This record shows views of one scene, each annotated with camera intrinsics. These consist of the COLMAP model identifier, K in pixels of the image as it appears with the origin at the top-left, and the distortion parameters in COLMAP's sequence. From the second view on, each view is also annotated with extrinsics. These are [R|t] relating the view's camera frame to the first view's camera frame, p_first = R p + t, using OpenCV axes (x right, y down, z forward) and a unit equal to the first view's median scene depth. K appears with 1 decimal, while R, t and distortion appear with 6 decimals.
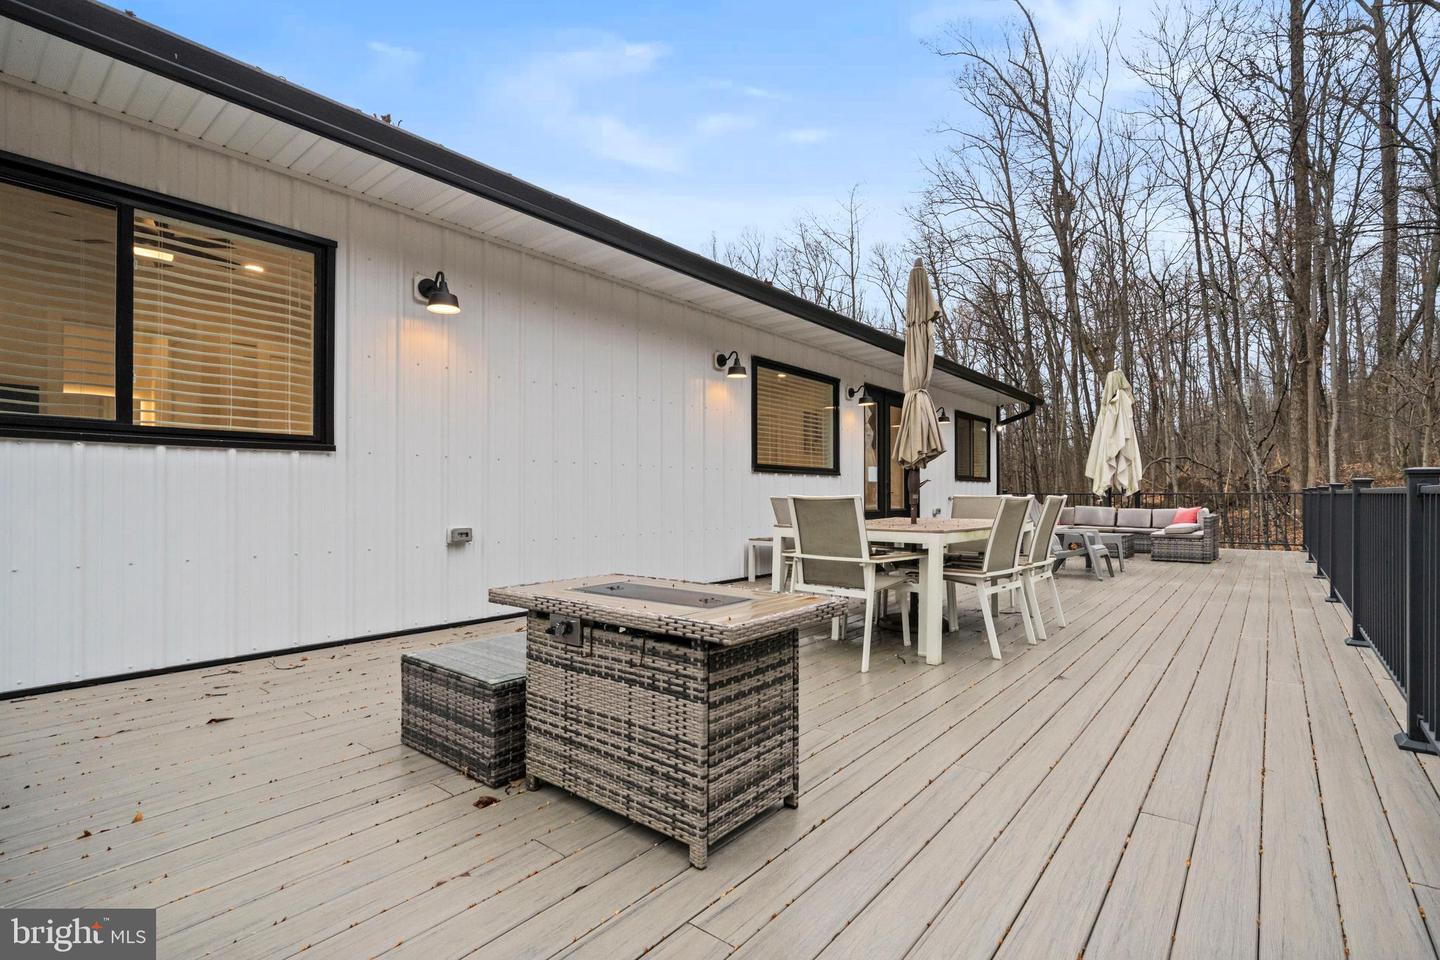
lens RADIAL K [[667.8, 0, 719.6], [0, 667.8, 487.0], [0, 0, 1]] dist [0.002415, -0.000521]
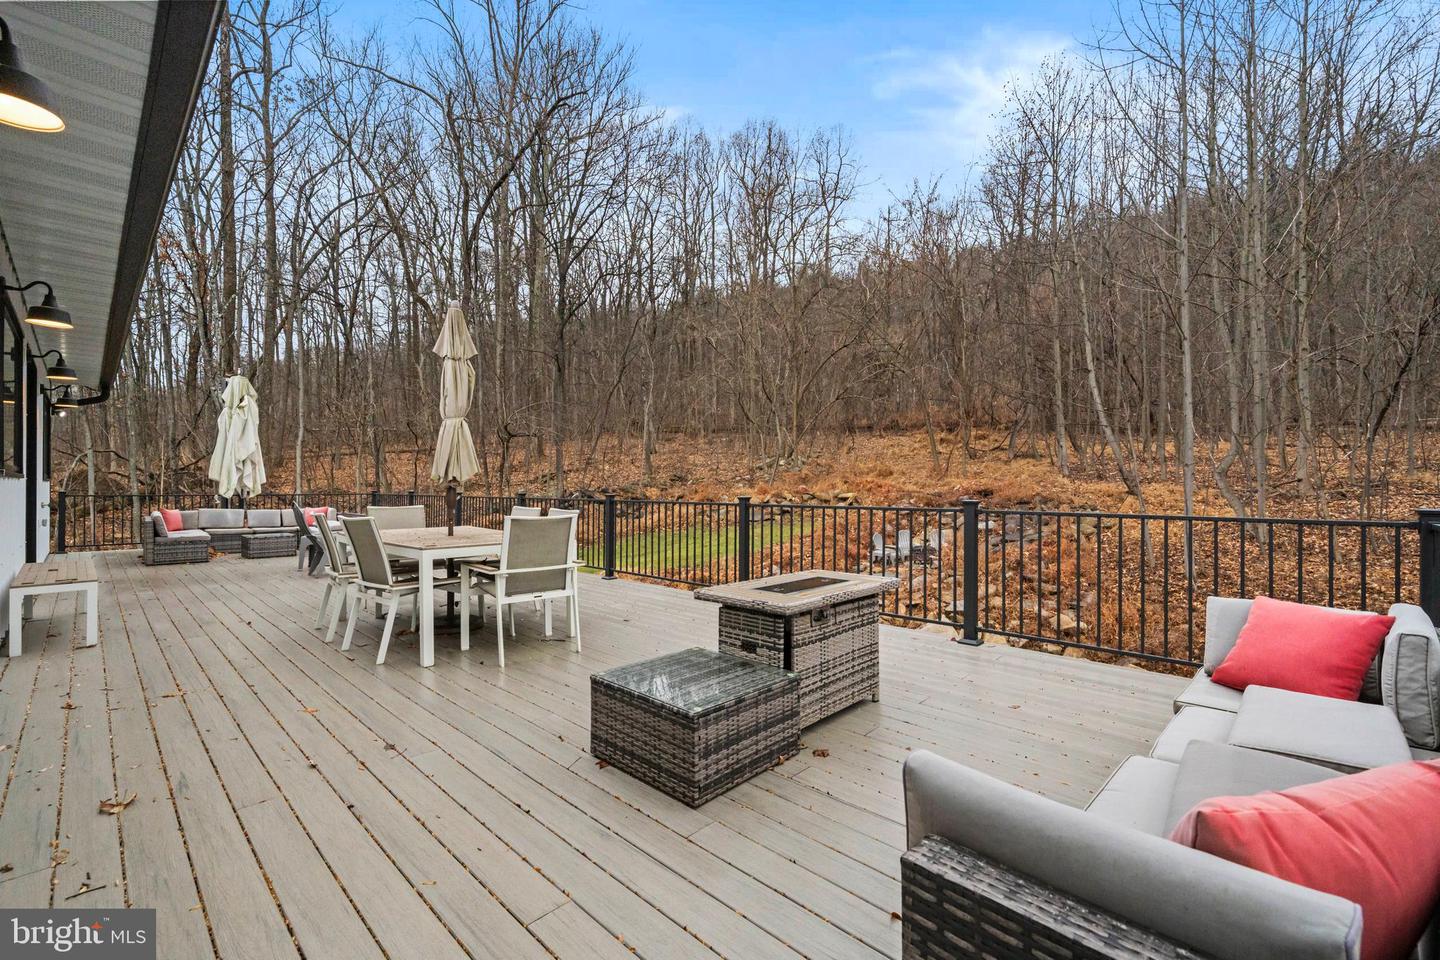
lens RADIAL K [[607.3, 0, 715.9], [0, 607.3, 484.7], [0, 0, 1]] dist [-0.000634, -0.000003]
pose [[0.081155, 0.002026, 0.996699, -1.597950], [-0.010730, 0.999942, -0.001159, -0.079461], [-0.996644, -0.010601, 0.081172, 1.103577]]
